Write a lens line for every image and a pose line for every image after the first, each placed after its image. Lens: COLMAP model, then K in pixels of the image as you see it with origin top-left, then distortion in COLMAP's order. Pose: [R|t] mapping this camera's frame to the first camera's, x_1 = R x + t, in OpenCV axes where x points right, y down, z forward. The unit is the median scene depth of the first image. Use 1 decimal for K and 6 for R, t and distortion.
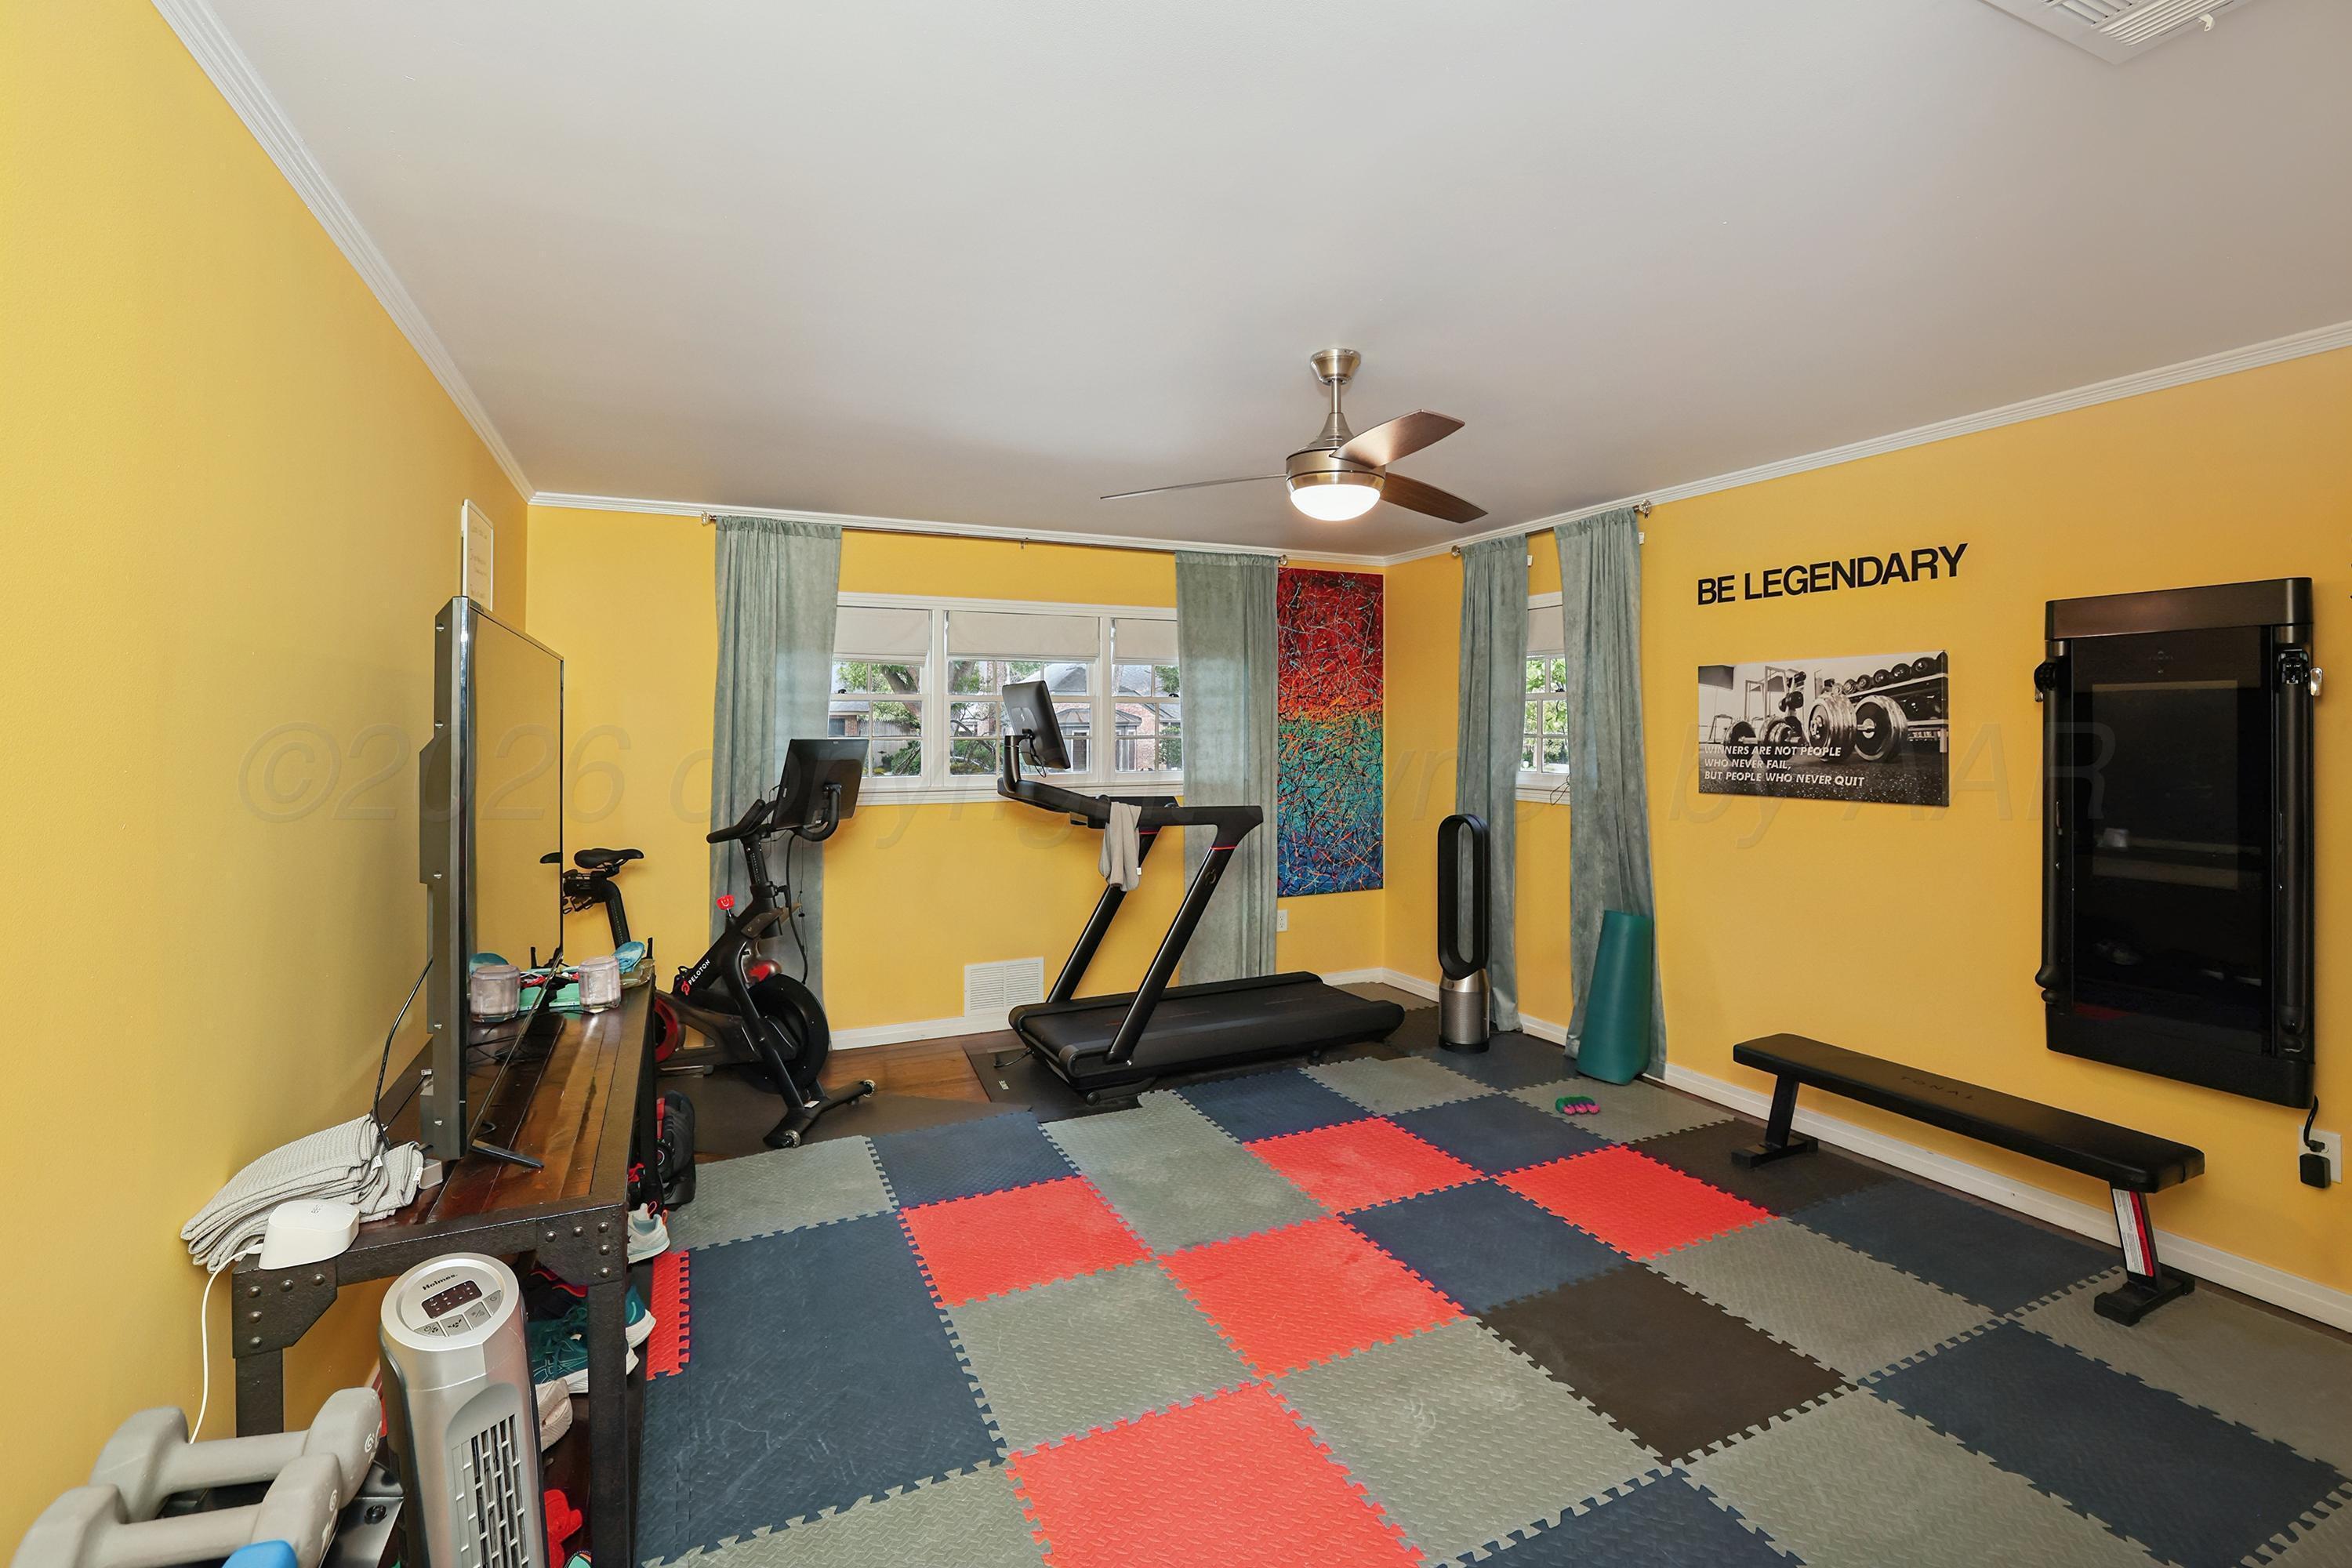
lens RADIAL K [[1069.8, 0, 1187.0], [0, 1069.8, 707.3], [0, 0, 1]] dist [-0.033436, 0.010664]
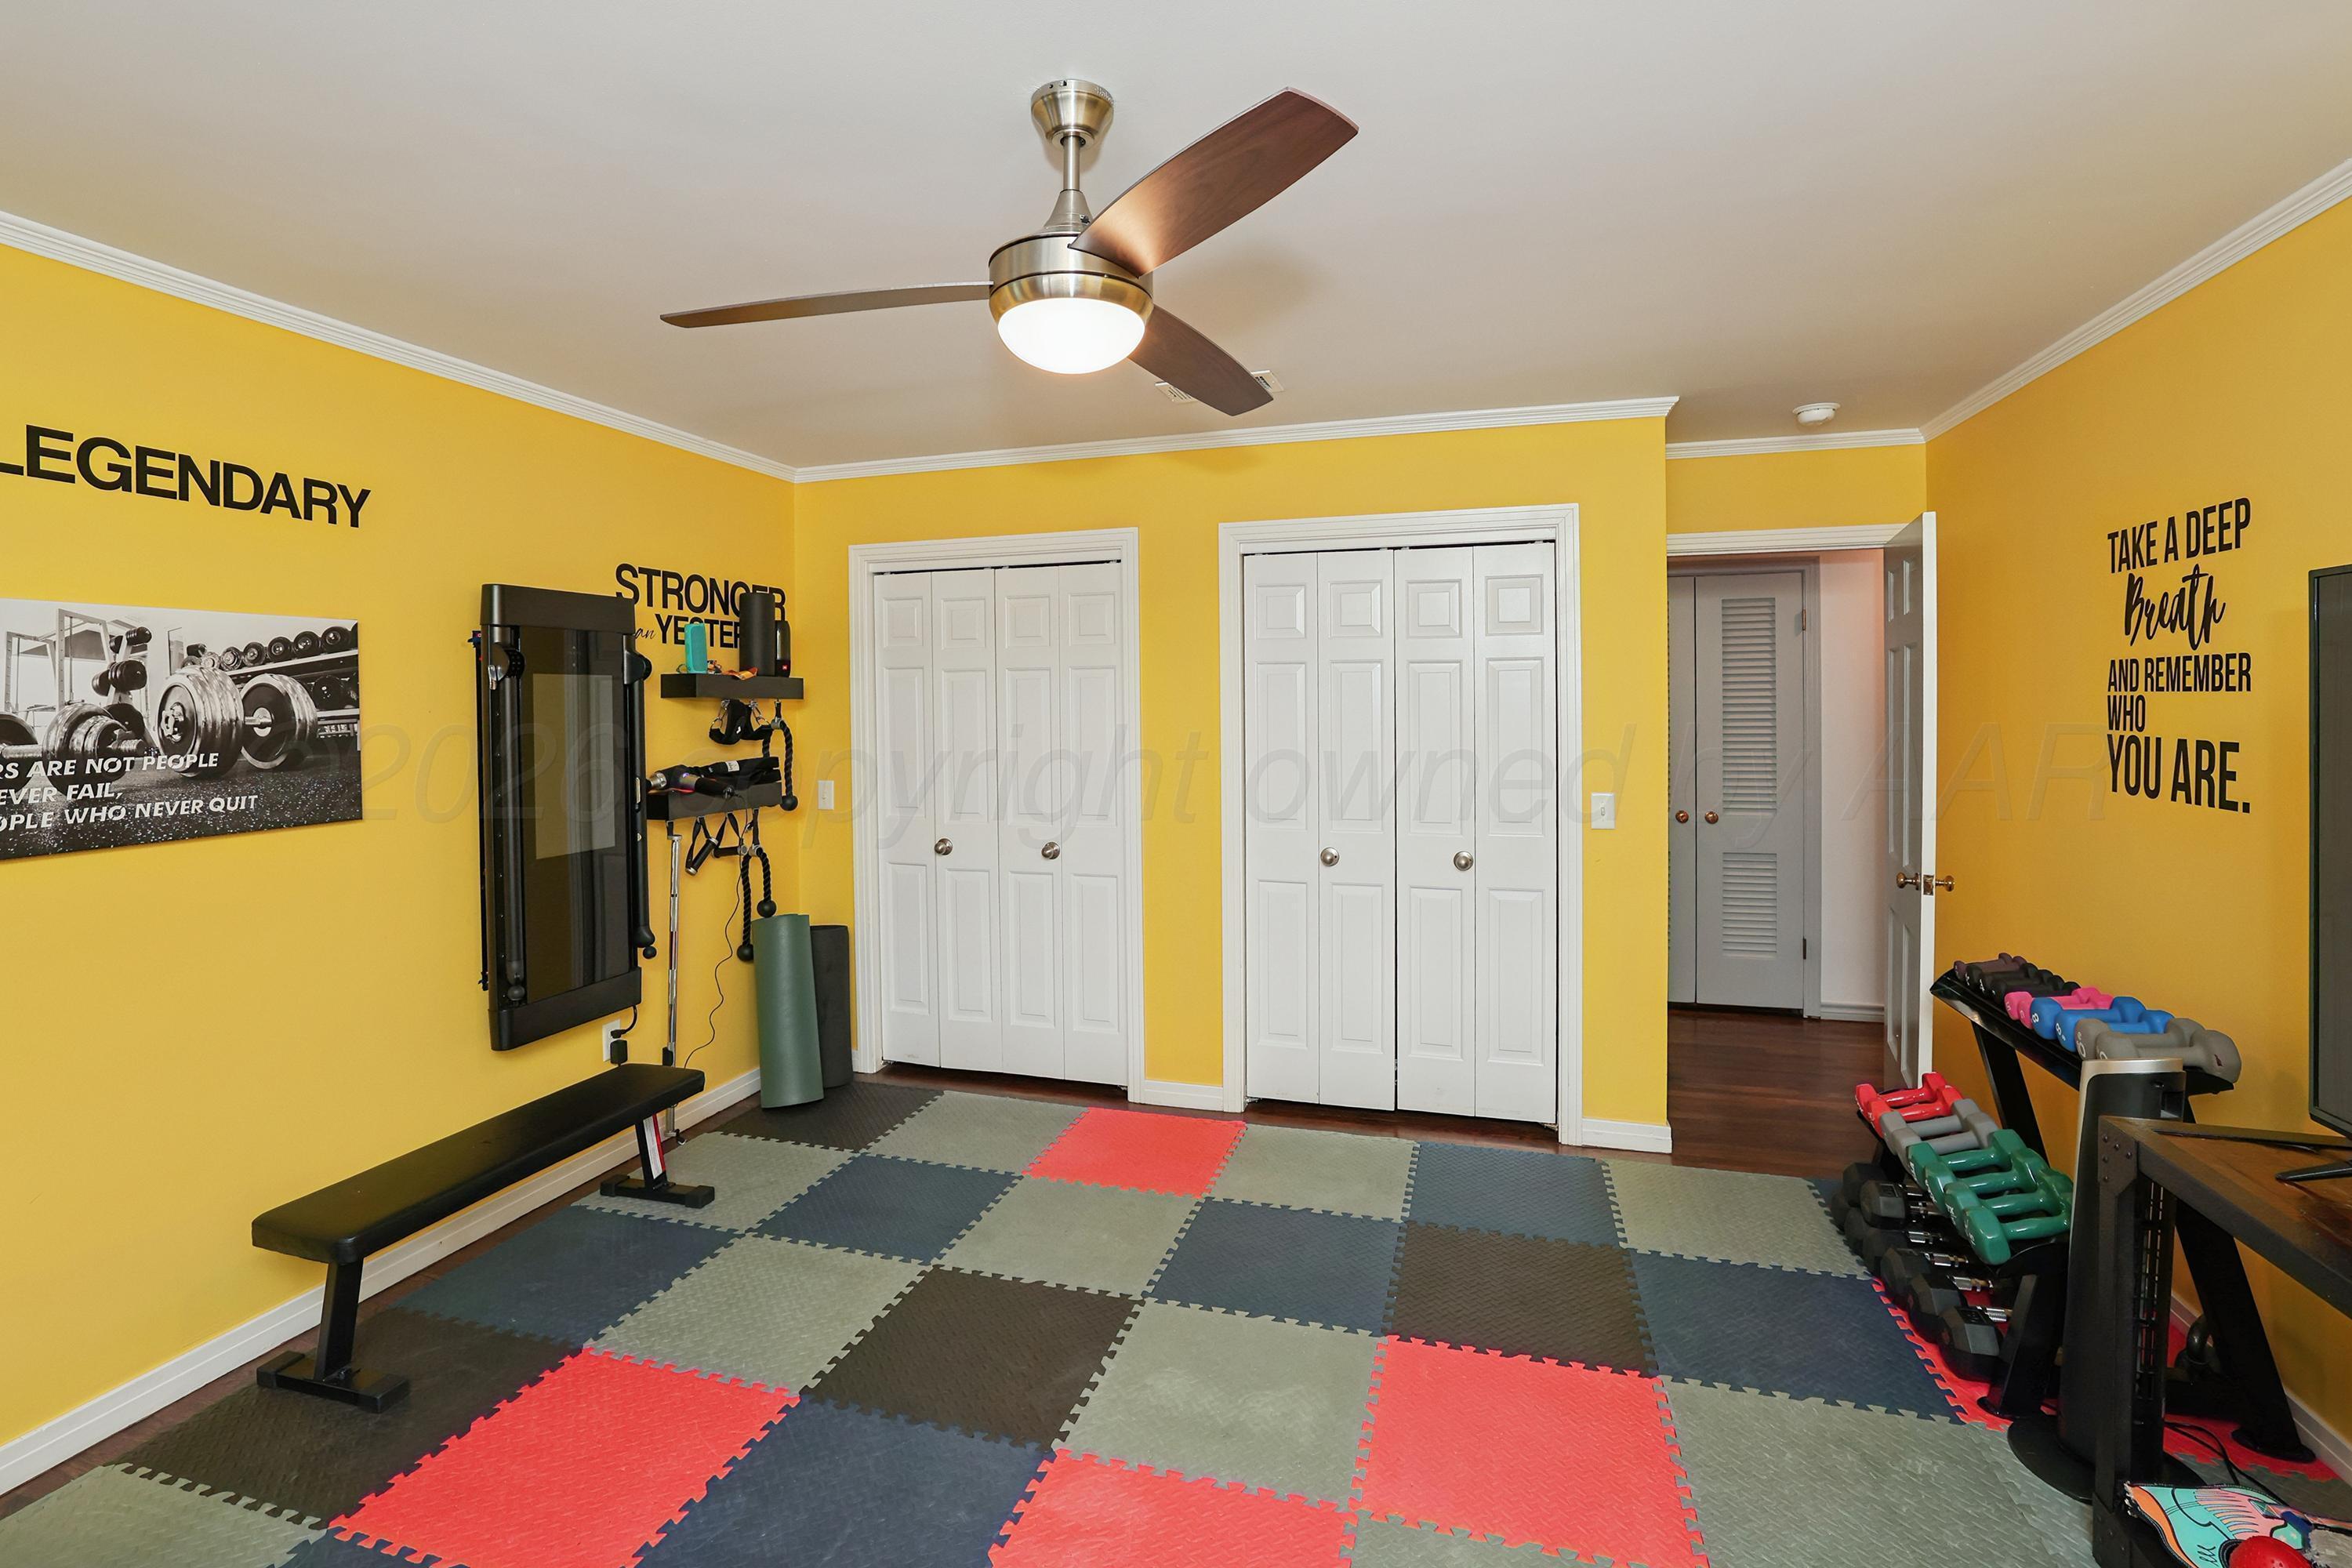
lens RADIAL K [[1069.8, 0, 1187.0], [0, 1069.8, 707.3], [0, 0, 1]] dist [-0.033436, 0.010664]
pose [[-0.745931, -0.000451, 0.666023, -0.241289], [-0.006424, 0.999958, -0.006518, 0.010752], [-0.665992, -0.009141, -0.745903, 1.085702]]
